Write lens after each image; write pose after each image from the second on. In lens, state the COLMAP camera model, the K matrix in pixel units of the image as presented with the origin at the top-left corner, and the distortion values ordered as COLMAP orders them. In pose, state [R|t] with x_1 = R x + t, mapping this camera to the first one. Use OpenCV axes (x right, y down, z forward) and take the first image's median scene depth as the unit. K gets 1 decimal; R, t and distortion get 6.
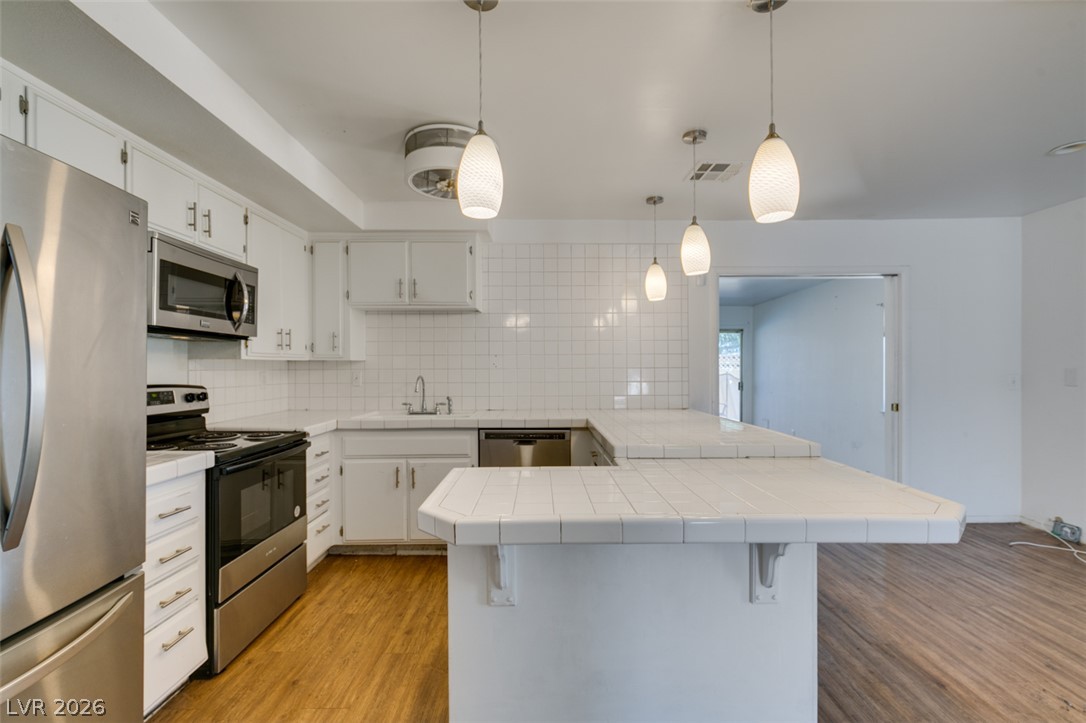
lens RADIAL K [[487.0, 0, 541.4], [0, 487.0, 367.3], [0, 0, 1]] dist [0.001410, -0.002023]
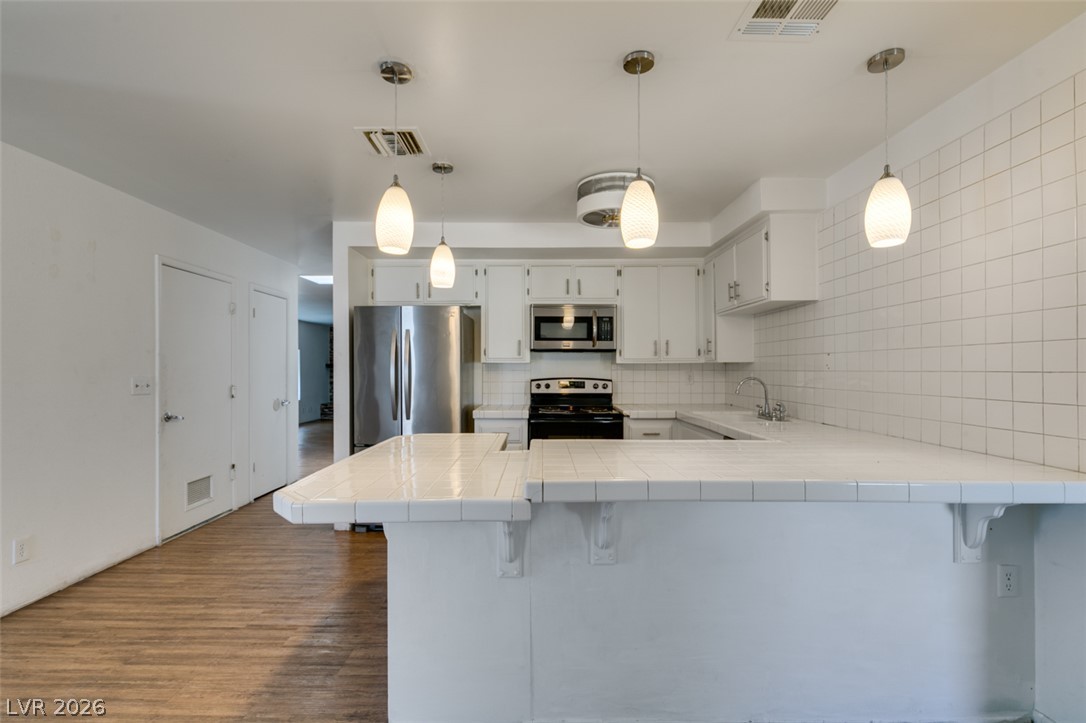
lens RADIAL K [[487.0, 0, 542.0], [0, 487.0, 366.8], [0, 0, 1]] dist [0.001410, -0.002023]
pose [[-0.004653, 0.000812, -0.999989, 0.883968], [0.001084, 0.999999, 0.000807, -0.006345], [0.999989, -0.001080, -0.004654, 0.714233]]
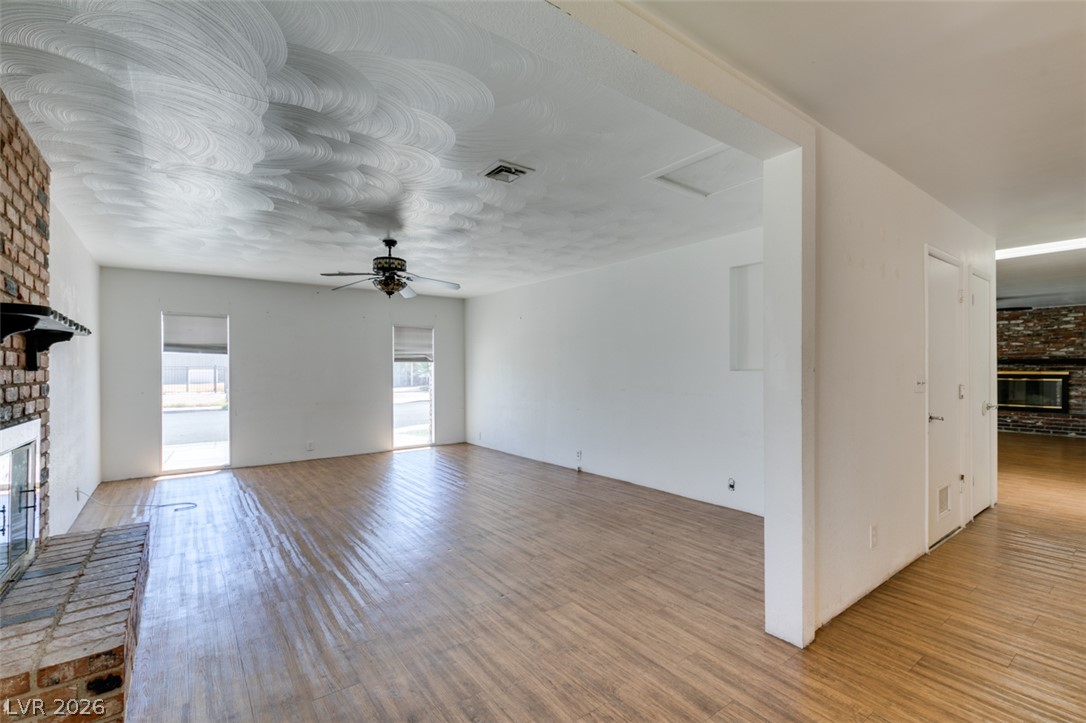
lens RADIAL K [[487.0, 0, 535.6], [0, 487.0, 369.3], [0, 0, 1]] dist [0.001410, -0.002023]
pose [[-0.803015, 0.009730, -0.595879, 1.092604], [0.005572, 0.999946, 0.008819, -0.009754], [0.595932, 0.003761, -0.803026, 0.129553]]
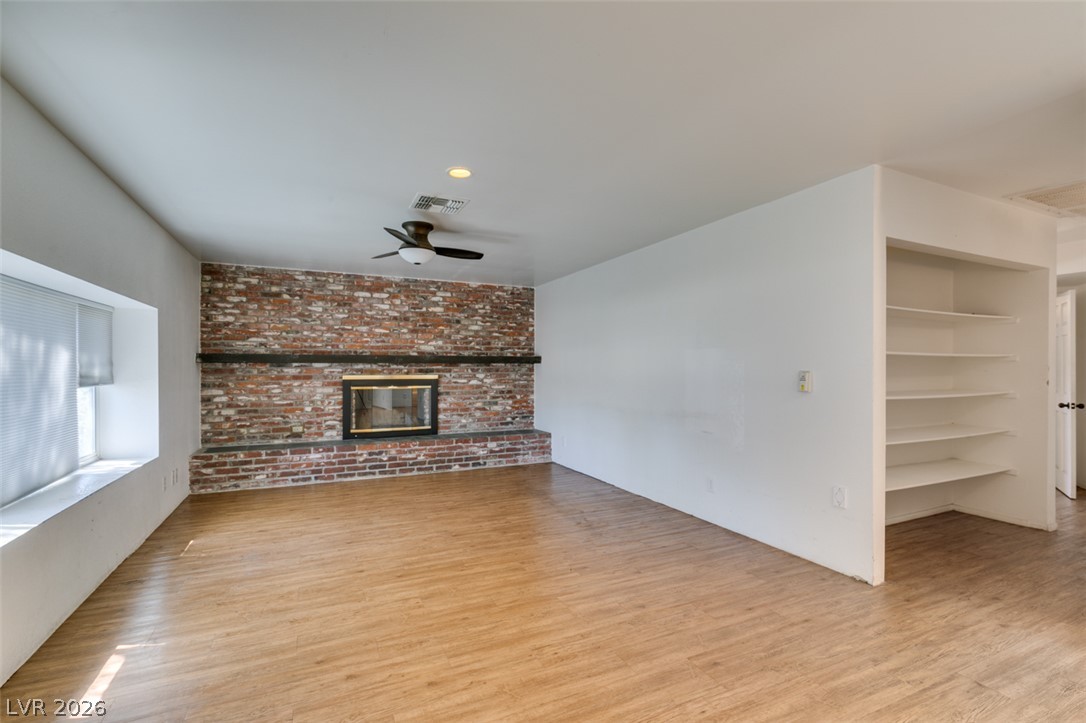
lens RADIAL K [[487.0, 0, 541.7], [0, 487.0, 367.7], [0, 0, 1]] dist [0.001410, -0.002023]
pose [[0.423752, 0.001716, -0.905777, -1.256065], [-0.003001, 0.999995, 0.000490, 0.017136], [0.905773, 0.002511, 0.423755, -0.802965]]
